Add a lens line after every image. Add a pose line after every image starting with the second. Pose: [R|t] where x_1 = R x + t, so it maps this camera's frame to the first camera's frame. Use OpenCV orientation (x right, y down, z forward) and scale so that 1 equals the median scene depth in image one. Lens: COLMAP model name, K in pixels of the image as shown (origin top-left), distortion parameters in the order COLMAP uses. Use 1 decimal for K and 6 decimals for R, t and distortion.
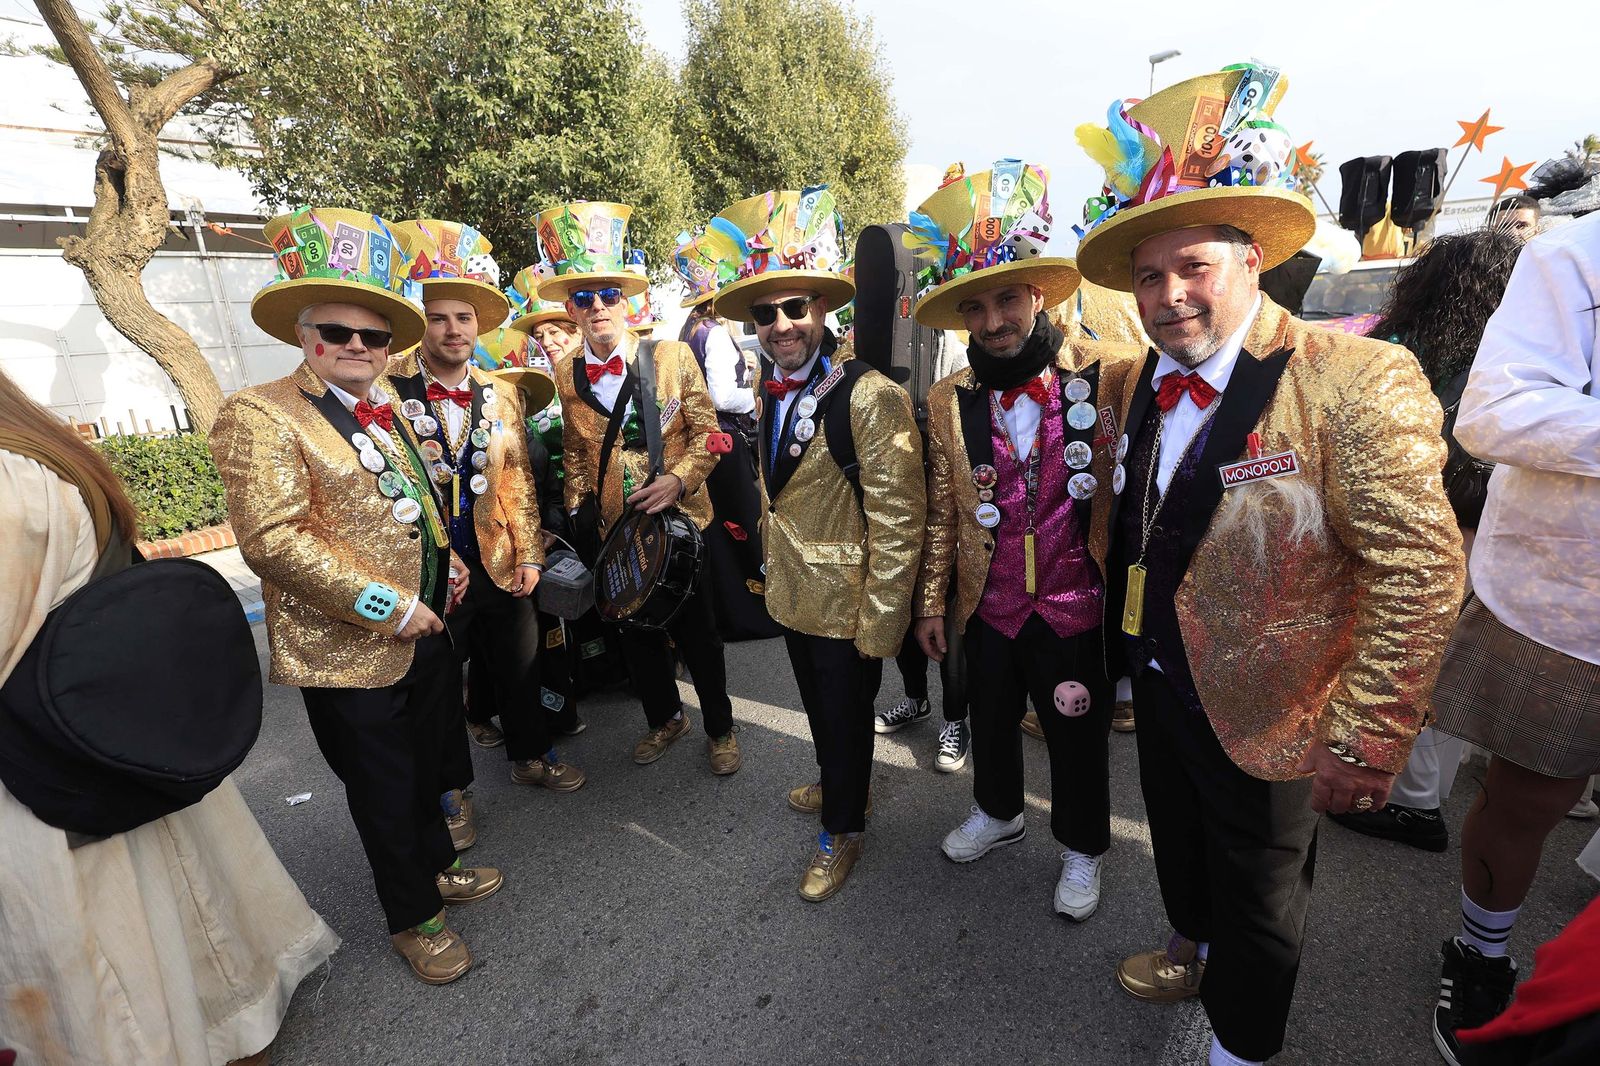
lens RADIAL K [[738.5, 0, 800.0], [0, 738.5, 533.0], [0, 0, 1]] dist [-0.002967, 0.000490]
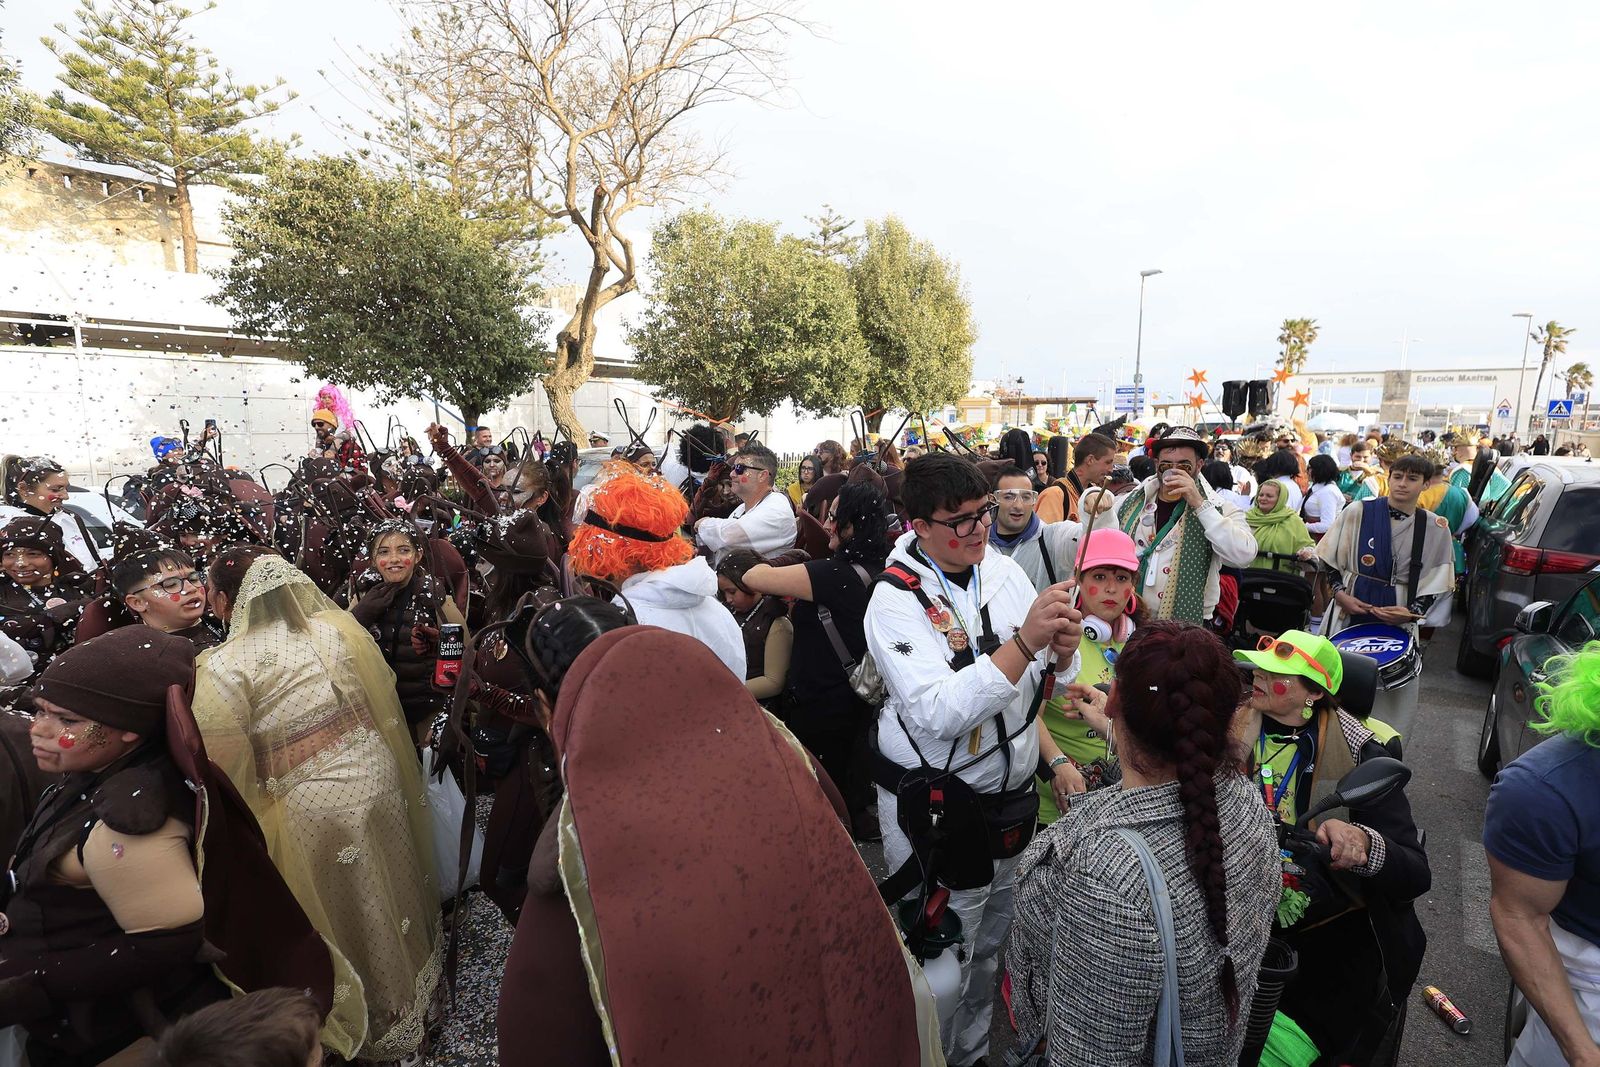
lens RADIAL K [[745.3, 0, 811.2], [0, 745.3, 517.6], [0, 0, 1]] dist [-0.000914, 0.001032]
pose [[0.997749, 0.066456, -0.009020, -0.205029], [-0.067032, 0.983934, -0.165474, 0.168447], [-0.002122, 0.165706, 0.986173, -0.616111]]
